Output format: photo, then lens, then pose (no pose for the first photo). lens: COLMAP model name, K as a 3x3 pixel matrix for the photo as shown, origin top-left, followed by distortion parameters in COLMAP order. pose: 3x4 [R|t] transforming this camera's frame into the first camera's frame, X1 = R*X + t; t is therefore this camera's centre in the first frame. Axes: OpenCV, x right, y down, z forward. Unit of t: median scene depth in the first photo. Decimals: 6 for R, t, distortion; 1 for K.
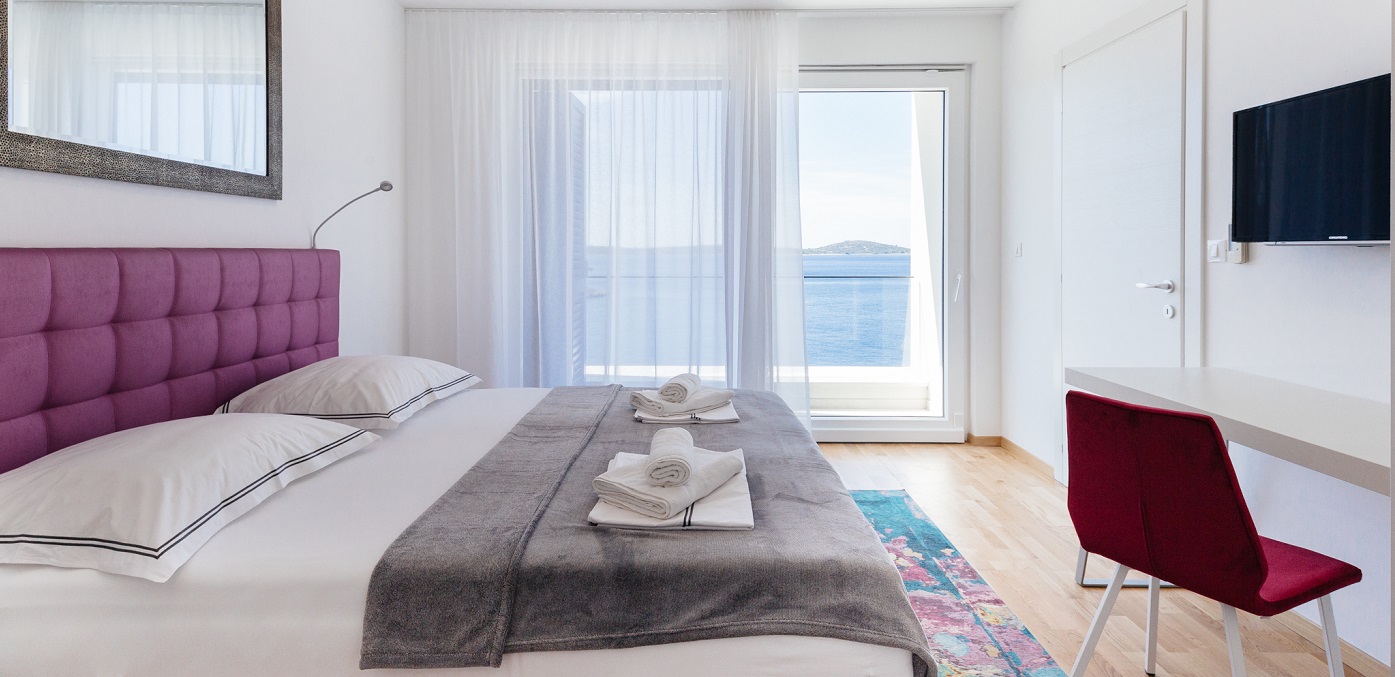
lens RADIAL K [[678.4, 0, 697.5], [0, 678.4, 338.5], [0, 0, 1]] dist [0.000502, 0.000043]
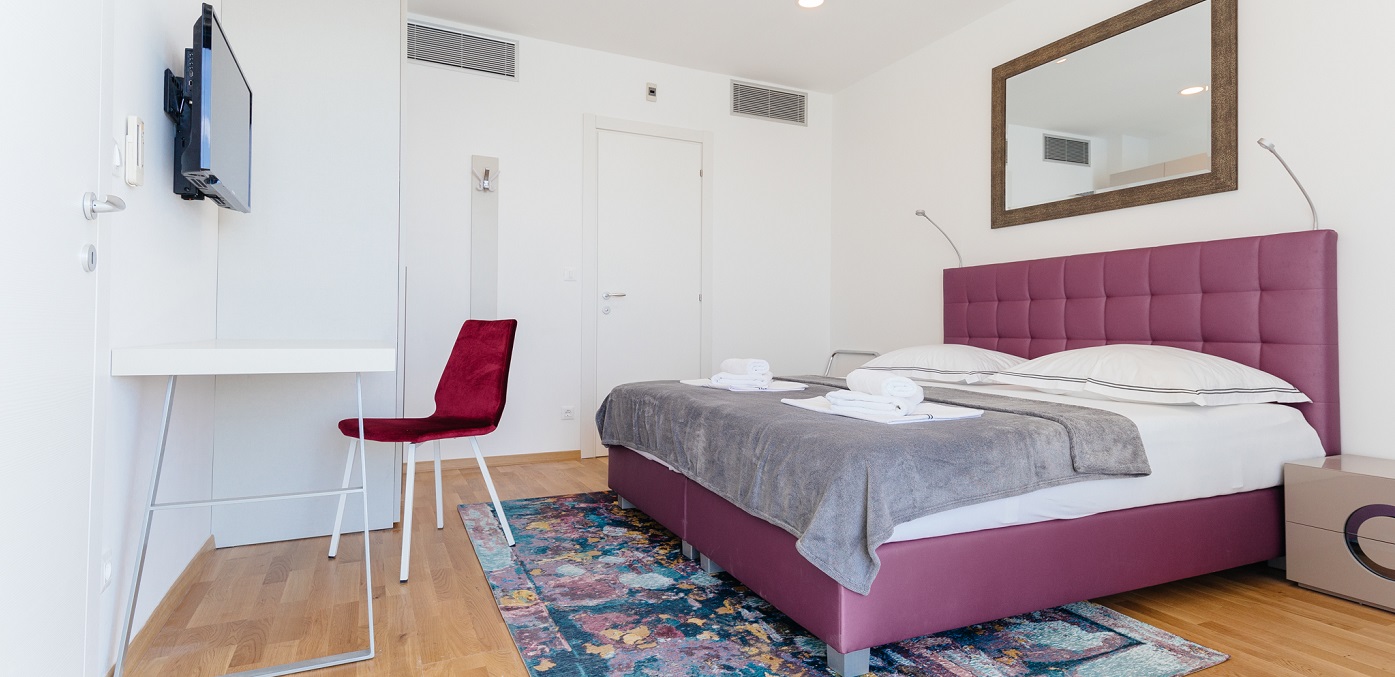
lens RADIAL K [[678.4, 0, 697.5], [0, 678.4, 338.5], [0, 0, 1]] dist [0.000502, 0.000043]
pose [[-0.909540, -0.001721, -0.415614, 0.536249], [-0.060145, 0.990010, 0.127523, -0.071069], [0.411242, 0.140985, -0.900557, 1.686528]]
